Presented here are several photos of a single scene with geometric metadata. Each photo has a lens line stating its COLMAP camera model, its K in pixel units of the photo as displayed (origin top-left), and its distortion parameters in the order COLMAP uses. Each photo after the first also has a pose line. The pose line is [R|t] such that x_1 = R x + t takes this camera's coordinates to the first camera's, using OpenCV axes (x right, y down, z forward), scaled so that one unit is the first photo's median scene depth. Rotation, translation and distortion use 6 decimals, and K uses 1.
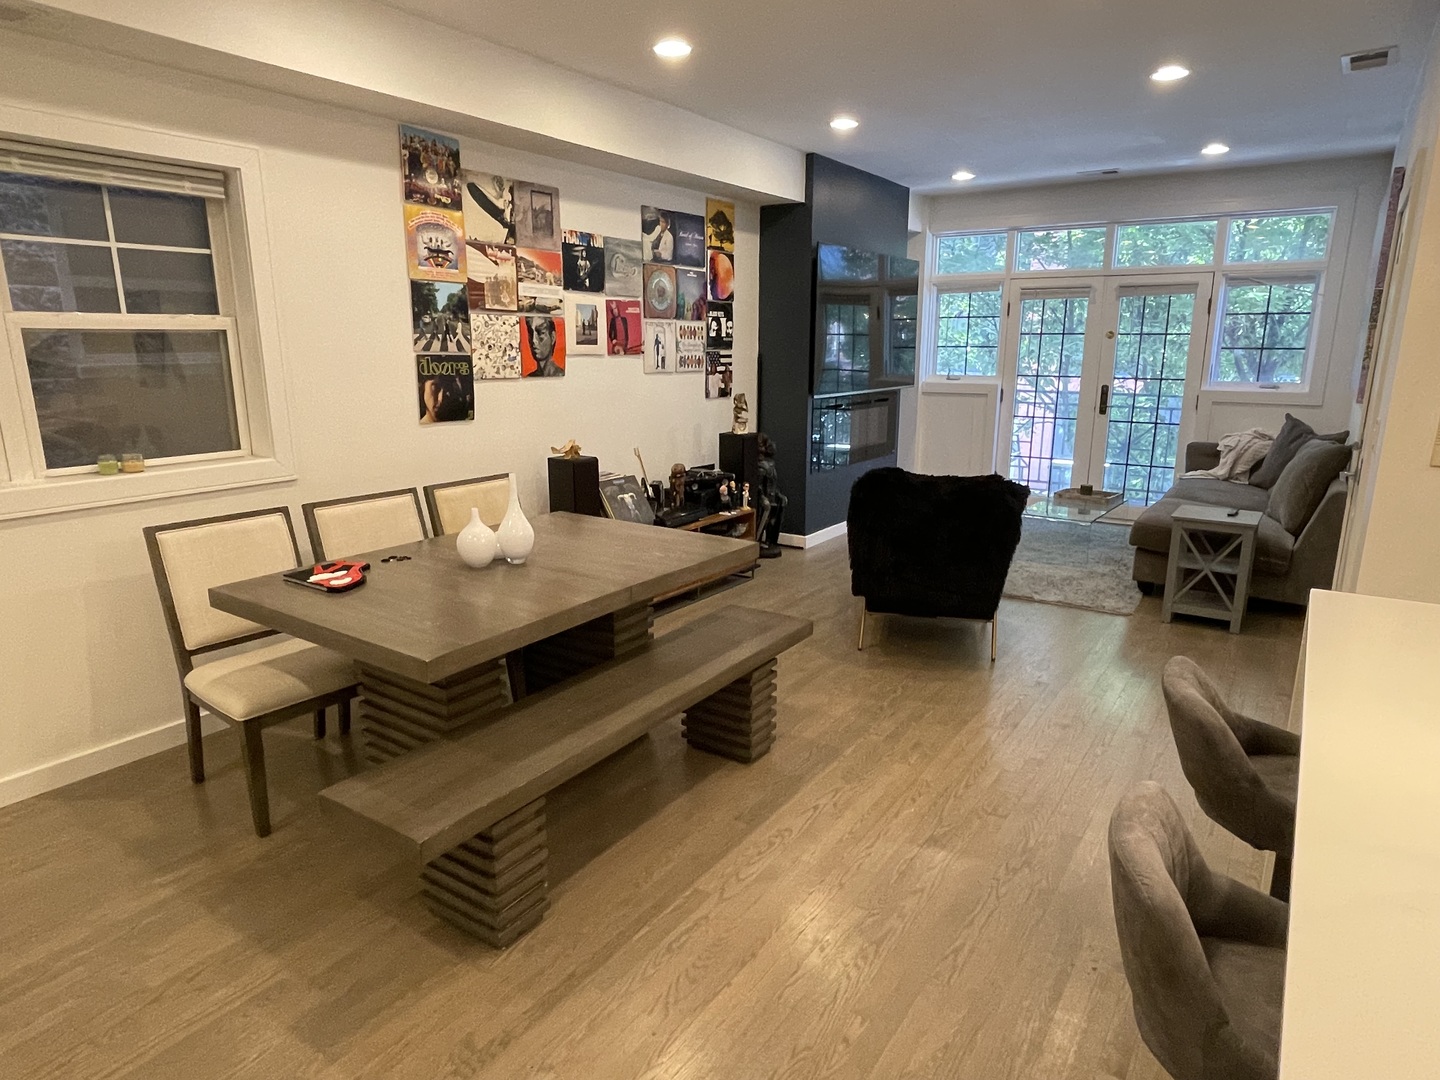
lens RADIAL K [[859.6, 0, 720.3], [0, 859.6, 545.6], [0, 0, 1]] dist [0.005951, -0.014697]
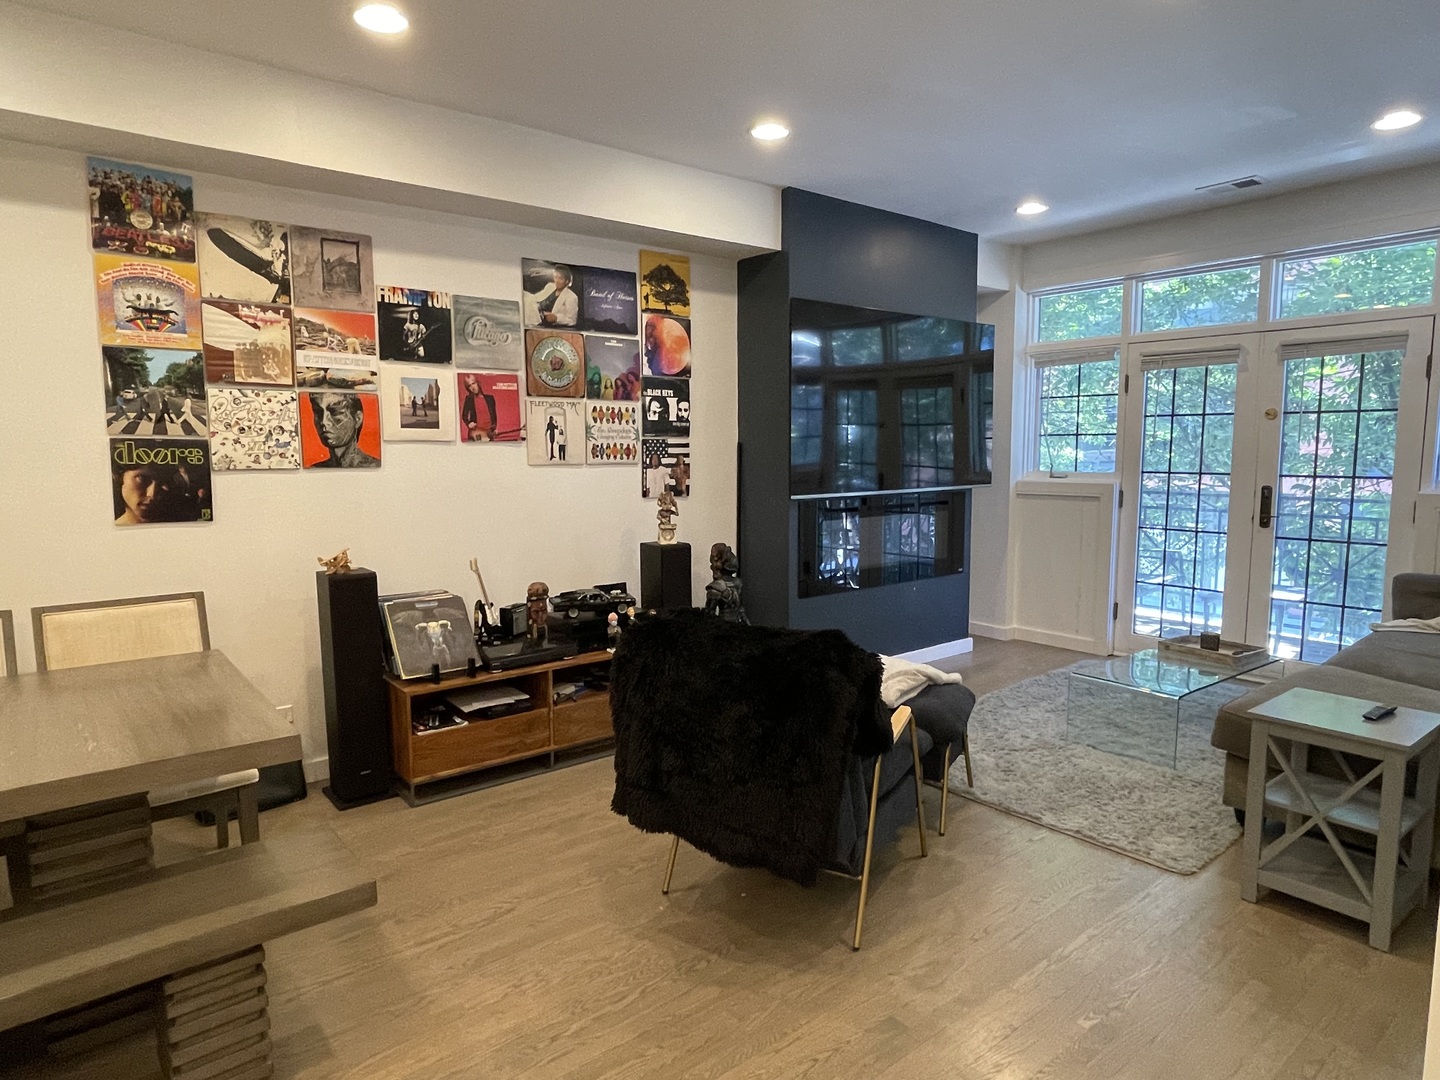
lens RADIAL K [[859.6, 0, 720.3], [0, 859.6, 545.6], [0, 0, 1]] dist [0.005951, -0.014697]
pose [[0.958714, 0.025599, -0.283216, 0.332447], [-0.058099, 0.992565, -0.106956, -0.058970], [0.278372, 0.118995, 0.953074, 0.338484]]
